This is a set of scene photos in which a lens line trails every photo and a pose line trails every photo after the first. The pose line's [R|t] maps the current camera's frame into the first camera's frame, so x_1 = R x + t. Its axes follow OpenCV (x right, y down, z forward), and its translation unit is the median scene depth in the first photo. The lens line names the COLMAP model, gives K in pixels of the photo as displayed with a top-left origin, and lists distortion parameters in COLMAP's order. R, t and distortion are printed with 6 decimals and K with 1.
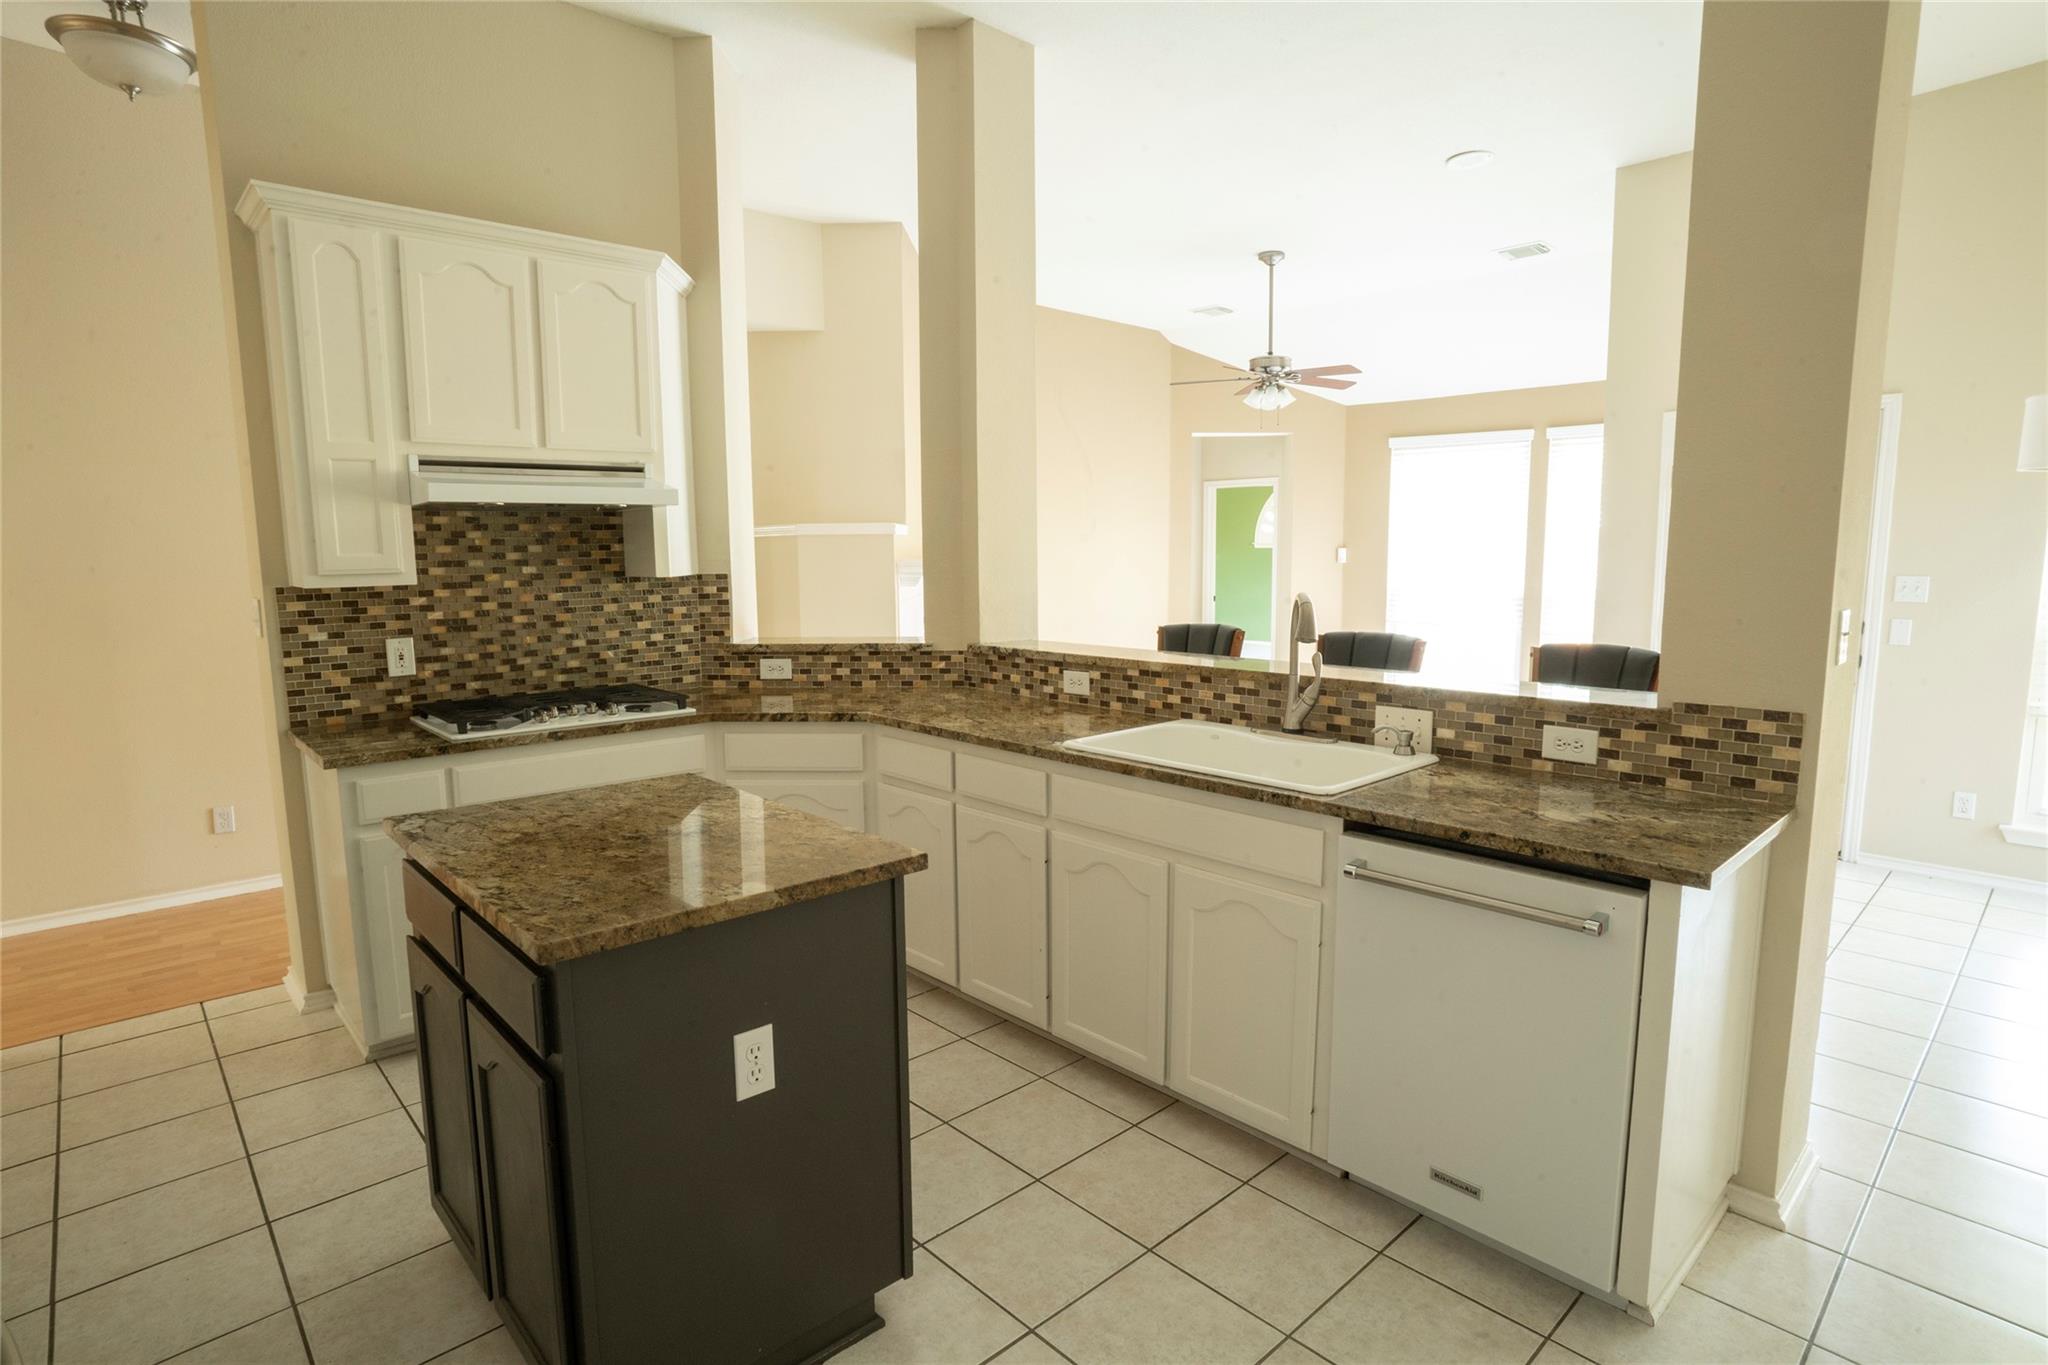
lens RADIAL K [[1059.0, 0, 1022.9], [0, 1059.0, 684.2], [0, 0, 1]] dist [-0.082874, 0.047559]
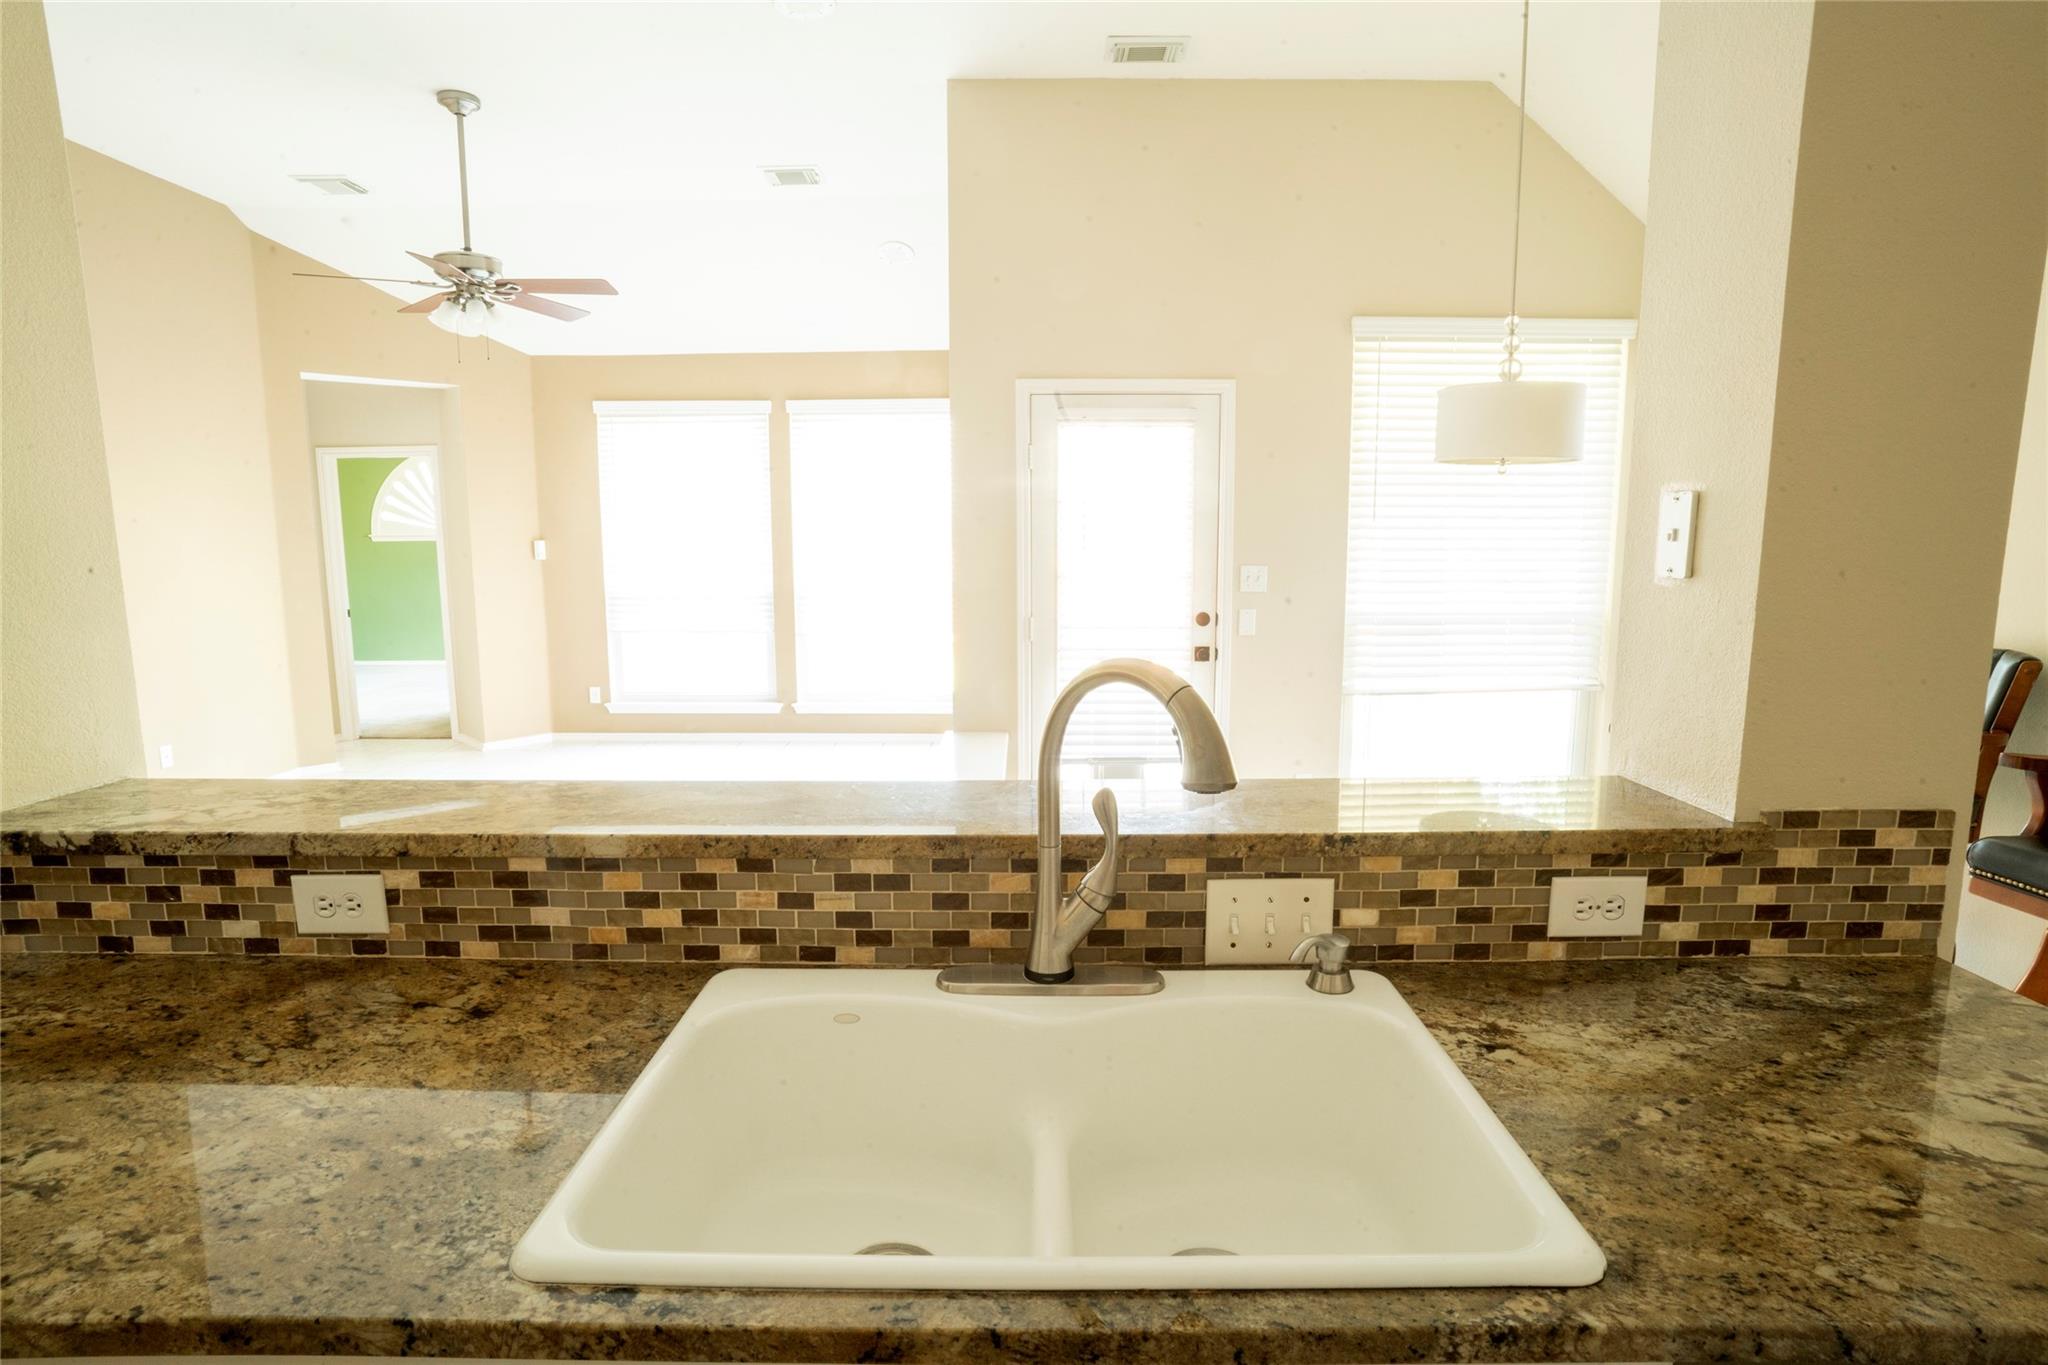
lens RADIAL K [[1059.0, 0, 1022.9], [0, 1059.0, 684.2], [0, 0, 1]] dist [-0.082874, 0.047559]
pose [[0.685776, -0.098286, 0.721146, -0.040944], [0.091733, 0.994610, 0.048323, -0.077611], [-0.722008, 0.033014, 0.691096, 0.583132]]
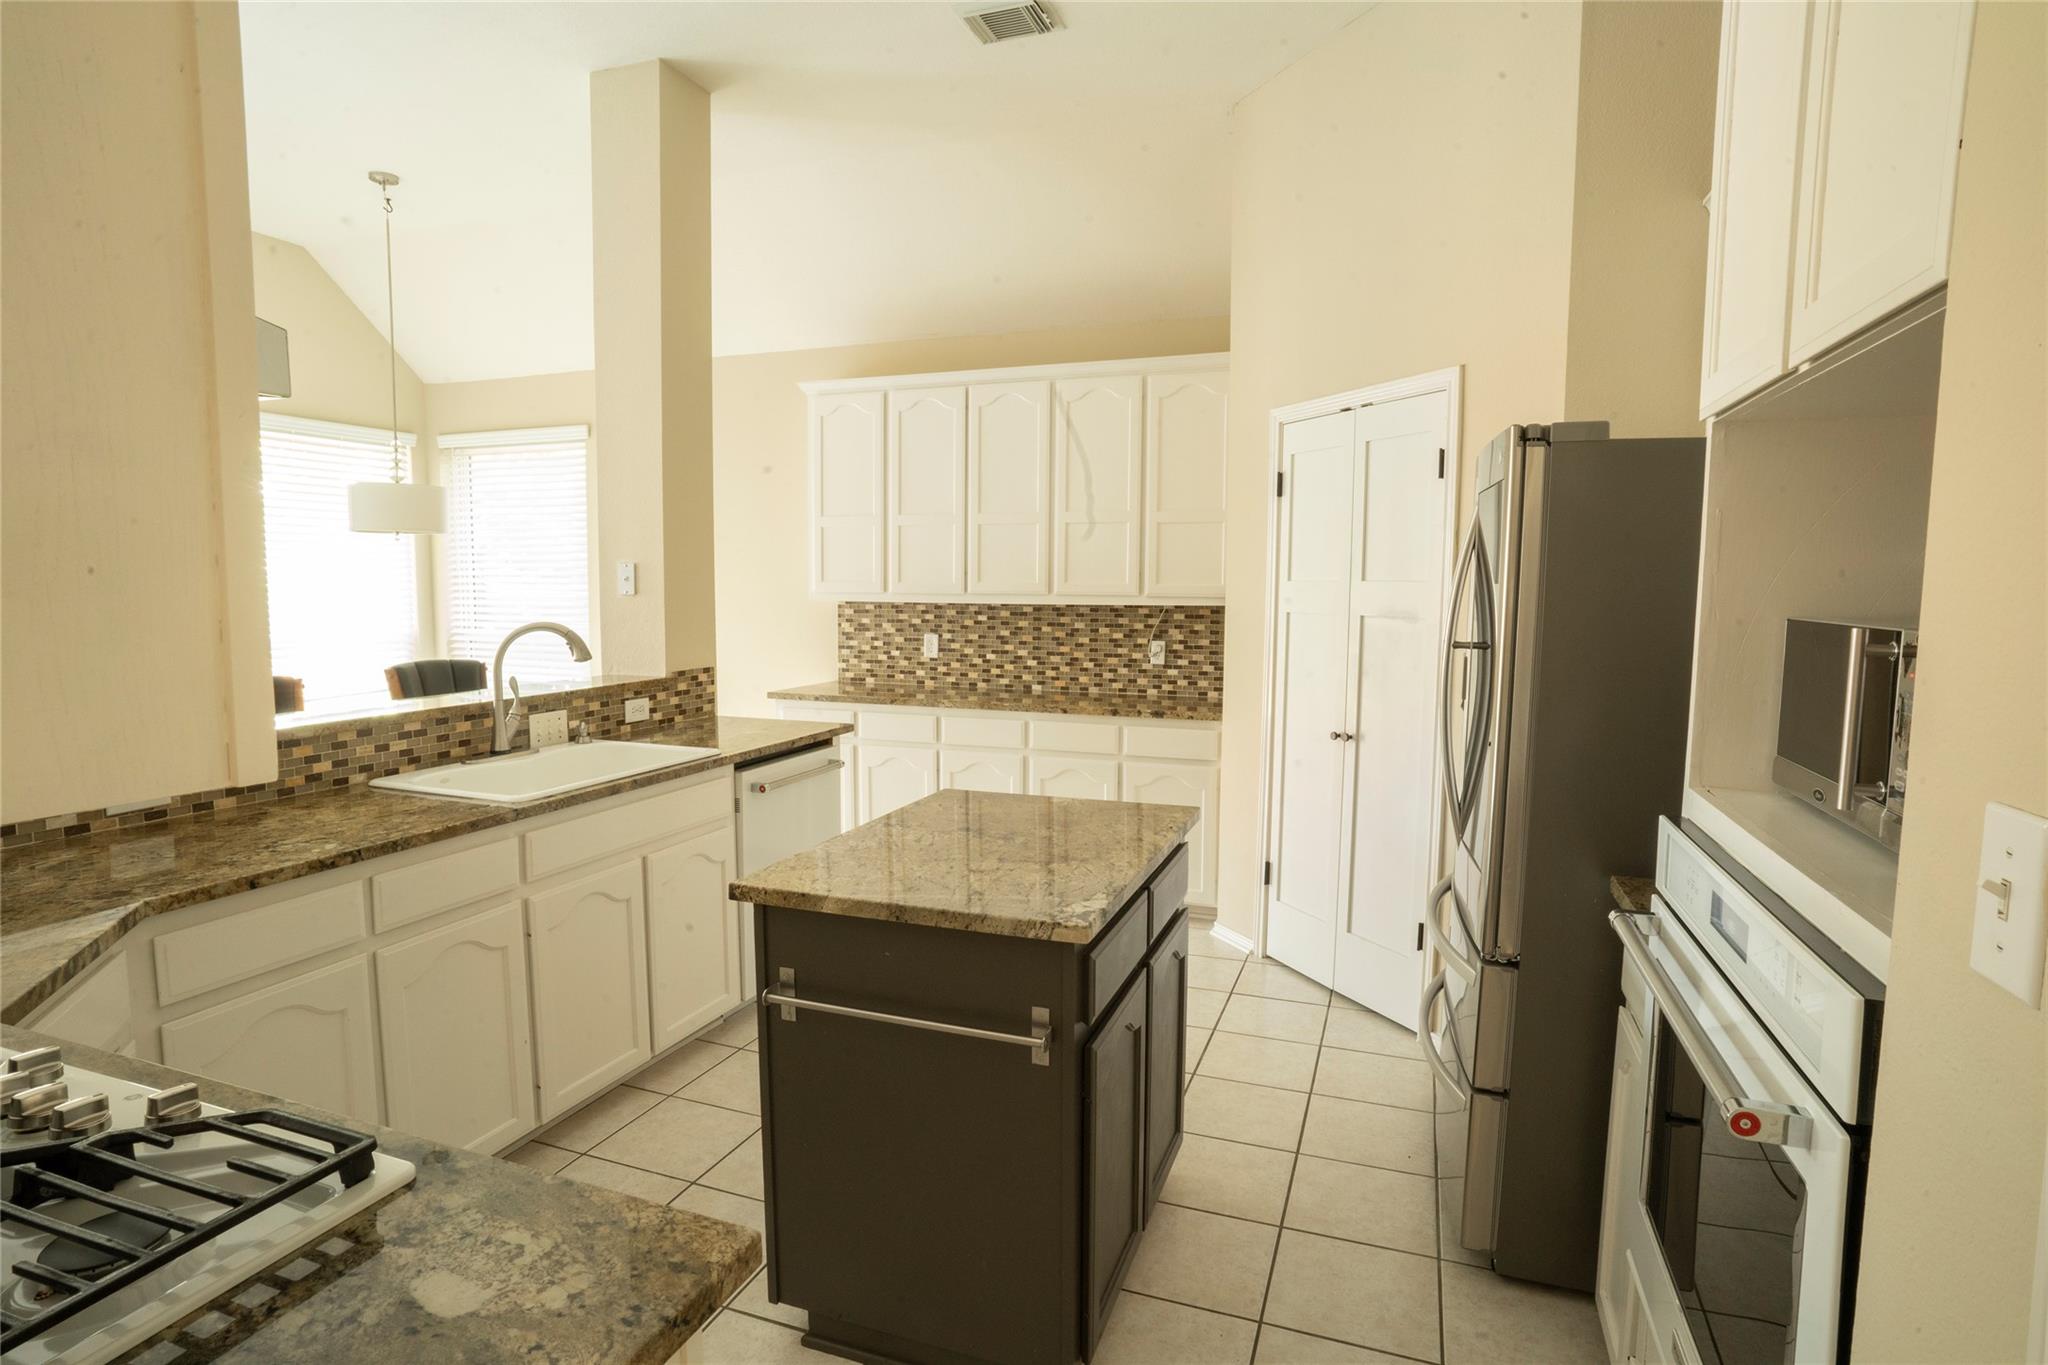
lens RADIAL K [[1059.0, 0, 1022.9], [0, 1059.0, 684.2], [0, 0, 1]] dist [-0.082874, 0.047559]
pose [[-0.450132, -0.082633, 0.889131, -0.762424], [0.112686, 0.982493, 0.148359, -0.100492], [-0.885823, 0.166974, -0.432940, 0.804989]]
